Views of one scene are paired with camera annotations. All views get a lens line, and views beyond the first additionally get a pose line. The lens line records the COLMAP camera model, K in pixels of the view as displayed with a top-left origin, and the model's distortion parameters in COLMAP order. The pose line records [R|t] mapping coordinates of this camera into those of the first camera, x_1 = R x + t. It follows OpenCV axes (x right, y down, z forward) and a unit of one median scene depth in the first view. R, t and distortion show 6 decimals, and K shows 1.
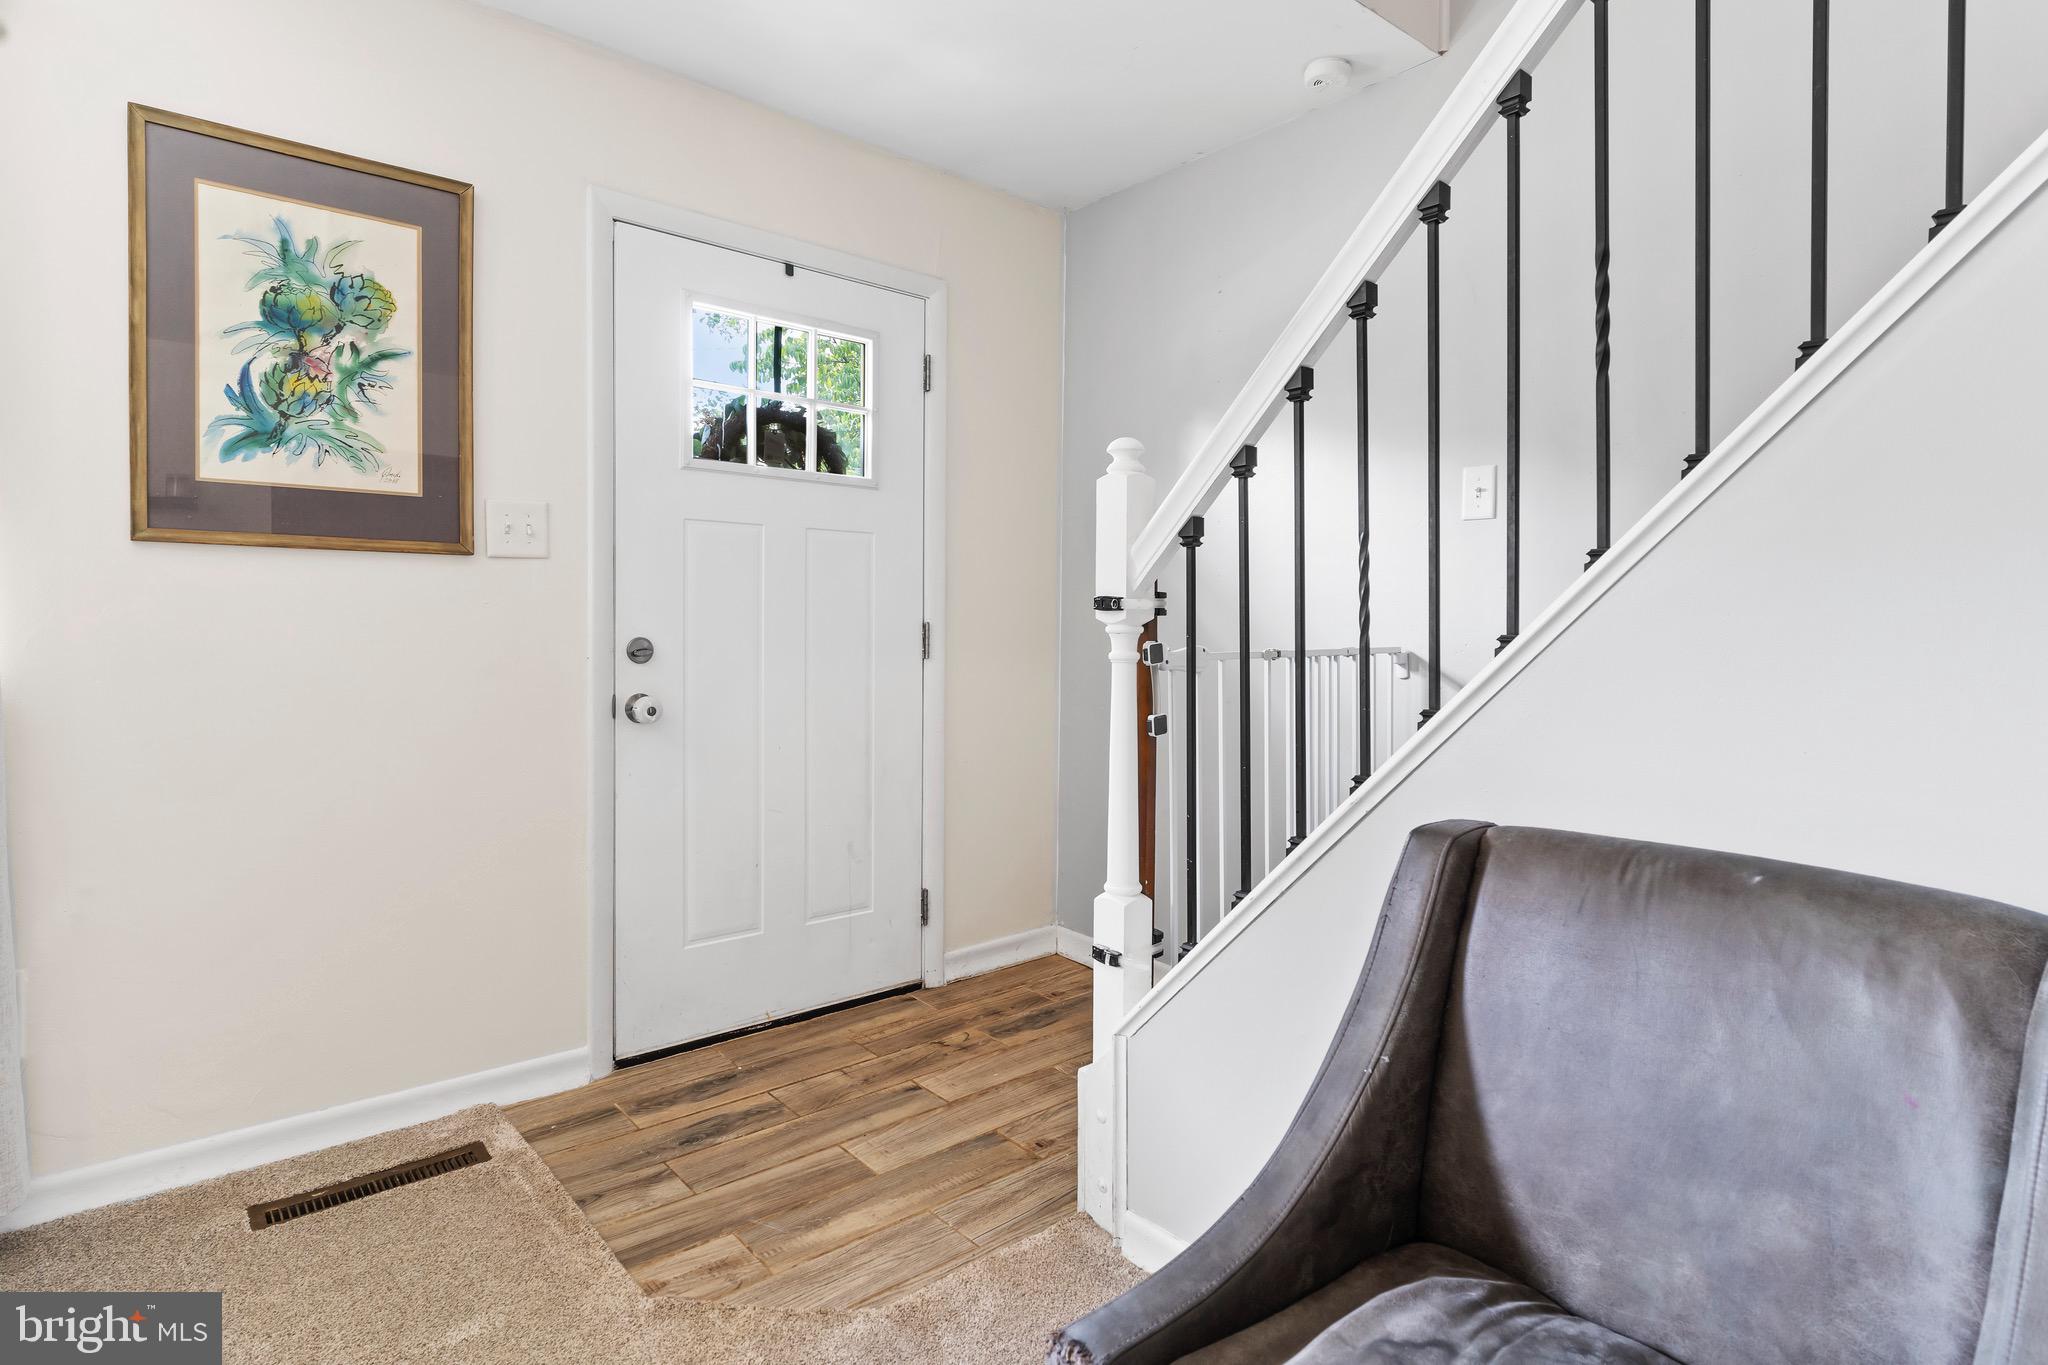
lens RADIAL K [[1053.1, 0, 1012.6], [0, 1053.1, 646.3], [0, 0, 1]] dist [-0.009582, 0.003456]
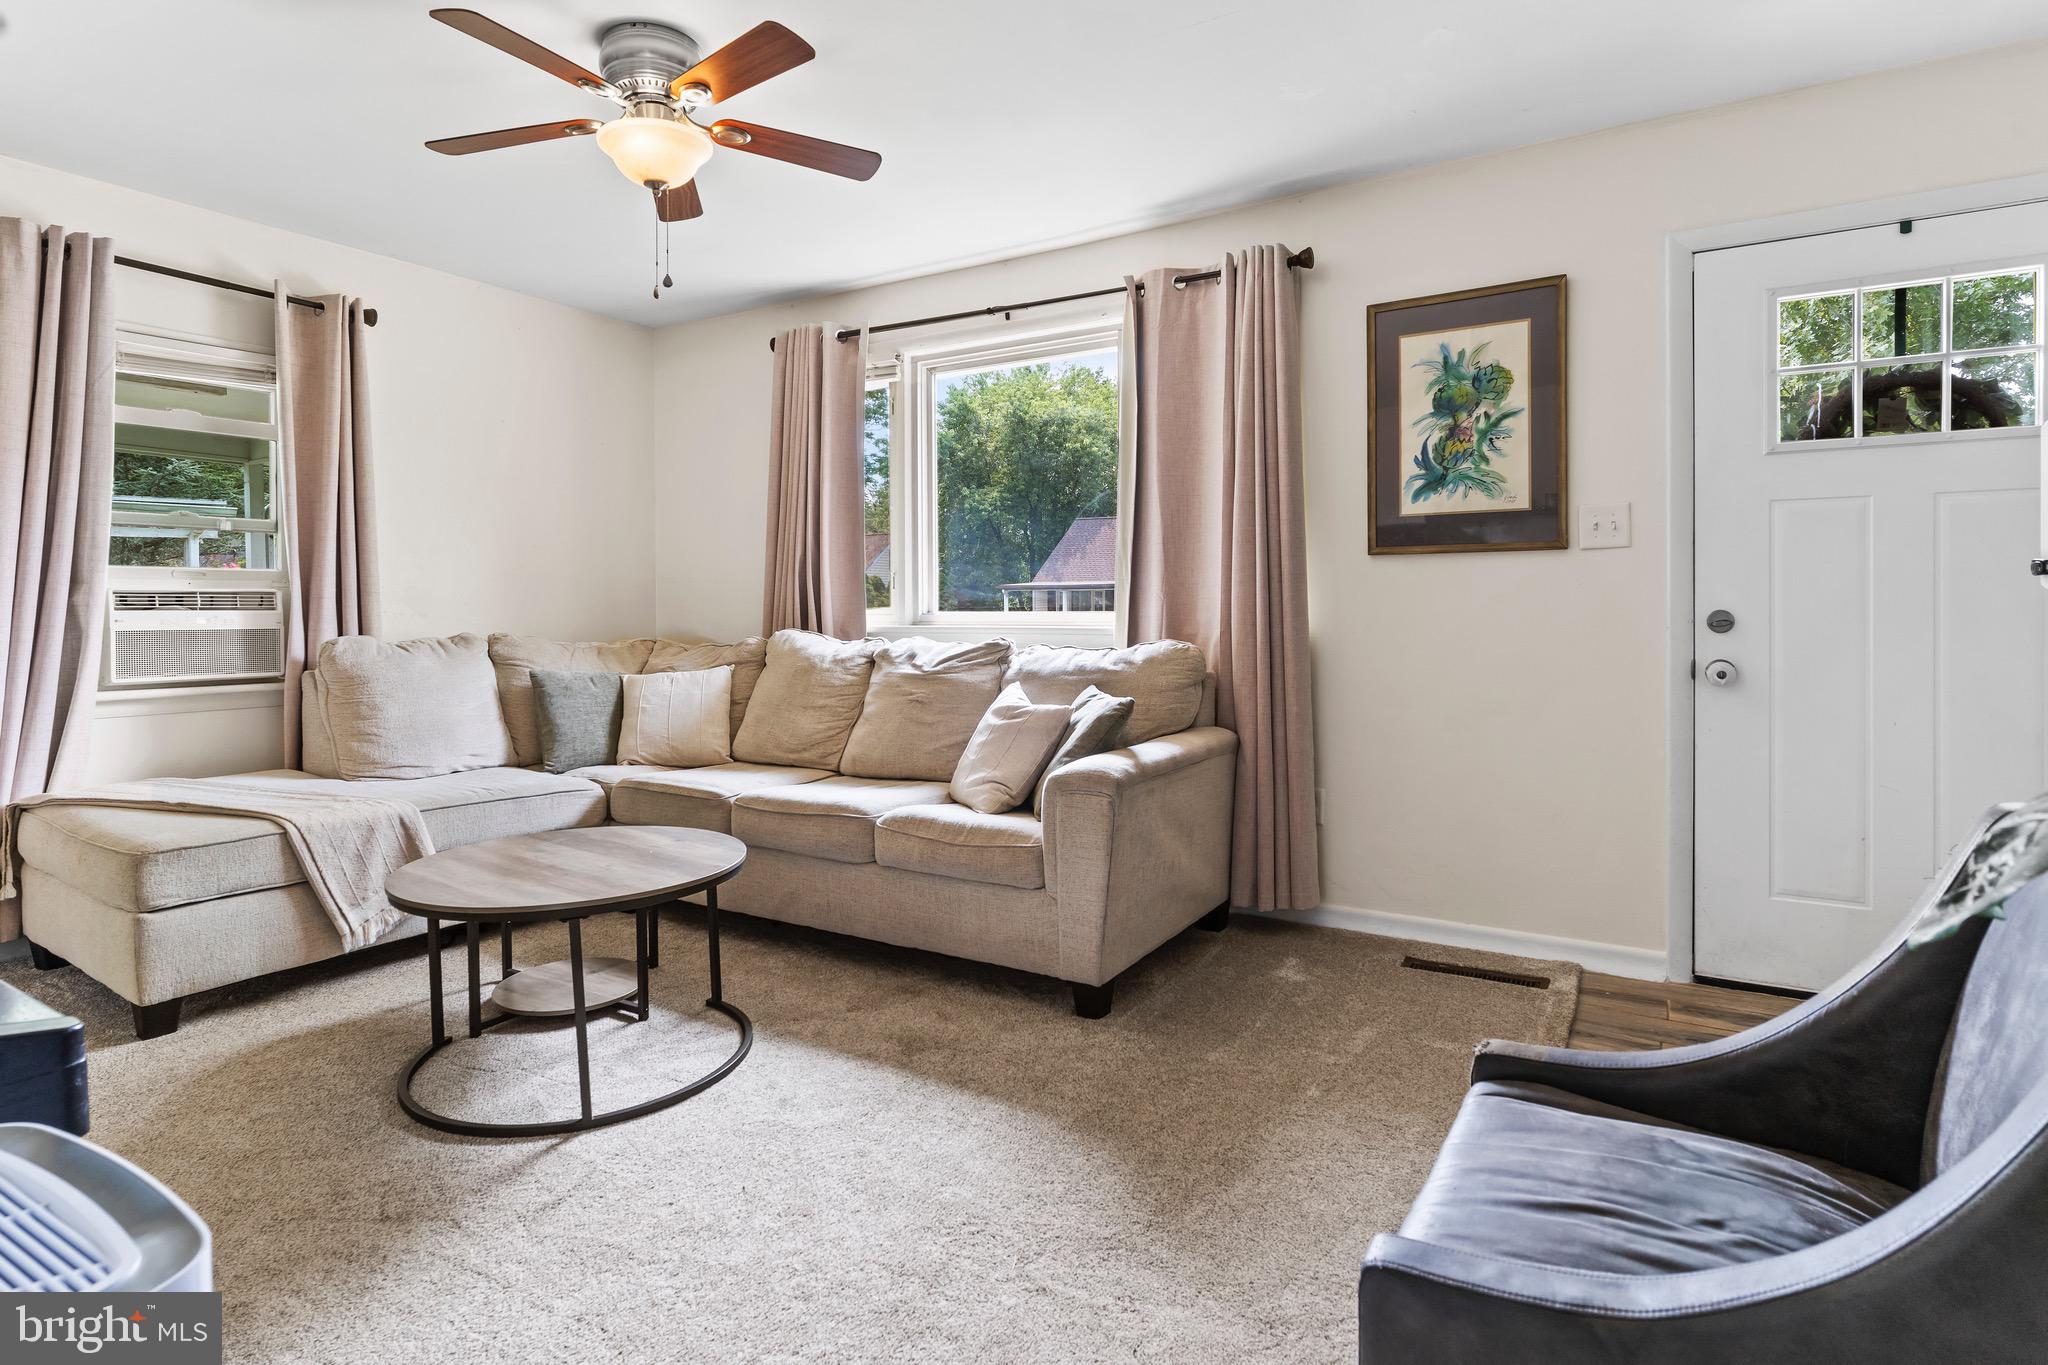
lens RADIAL K [[1053.1, 0, 1038.4], [0, 1053.1, 613.9], [0, 0, 1]] dist [-0.009582, 0.003456]
pose [[0.320623, -0.002271, -0.947204, 0.581772], [-0.007051, 0.999964, -0.004784, 0.007952], [0.947181, 0.008212, 0.320595, -0.073868]]
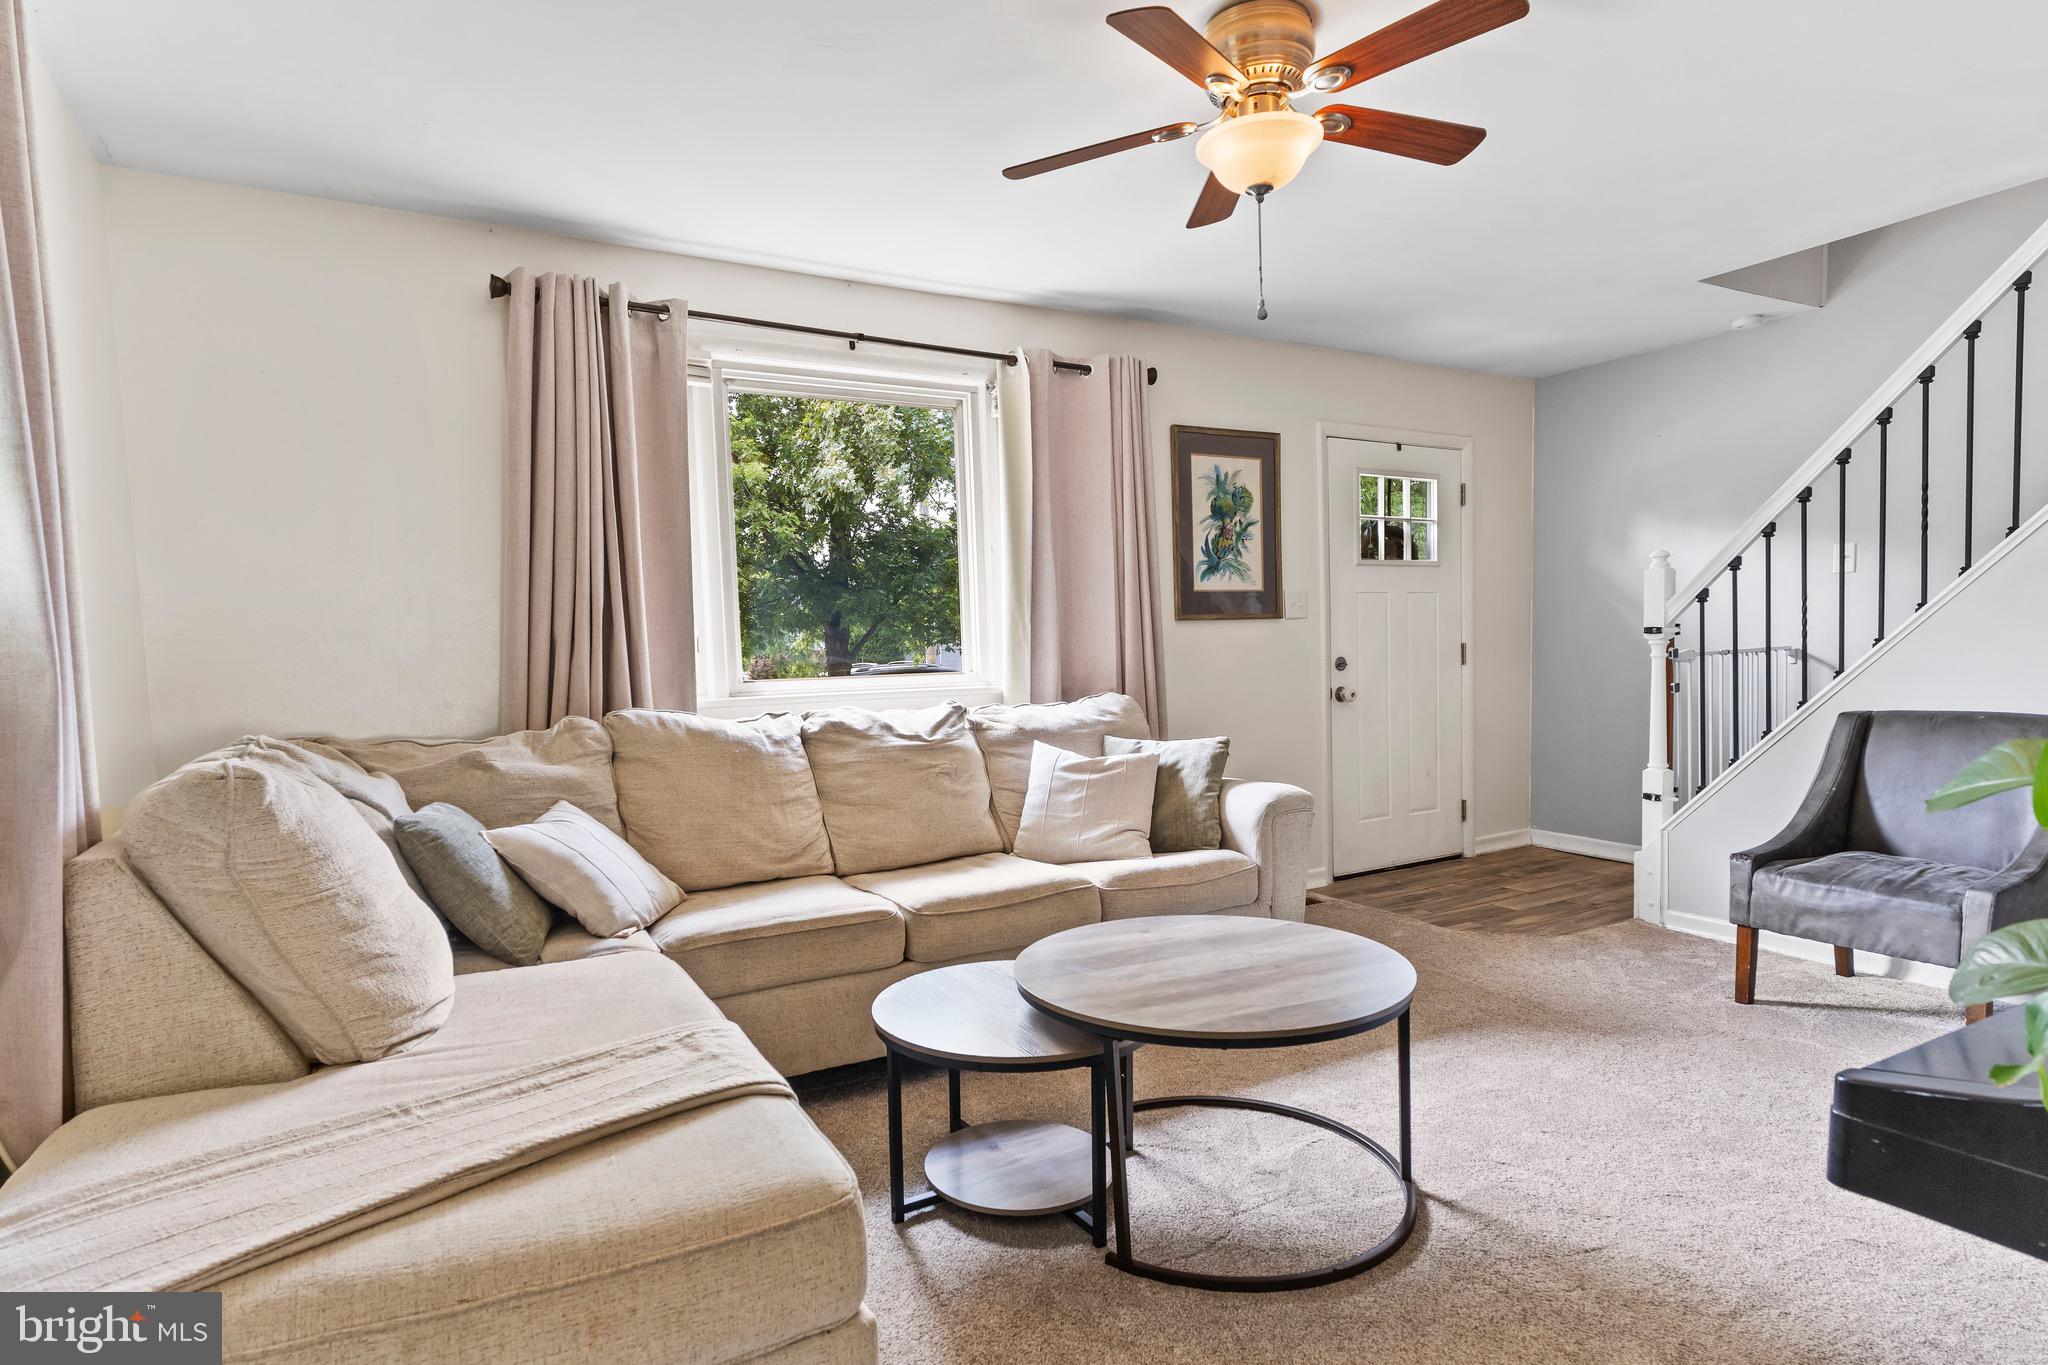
lens RADIAL K [[1053.1, 0, 1010.4], [0, 1053.1, 731.6], [0, 0, 1]] dist [-0.009582, 0.003456]
pose [[0.979081, -0.022966, -0.202172, -0.670802], [0.035046, 0.997794, 0.056377, -0.001882], [0.200431, -0.062283, 0.977726, -1.187245]]
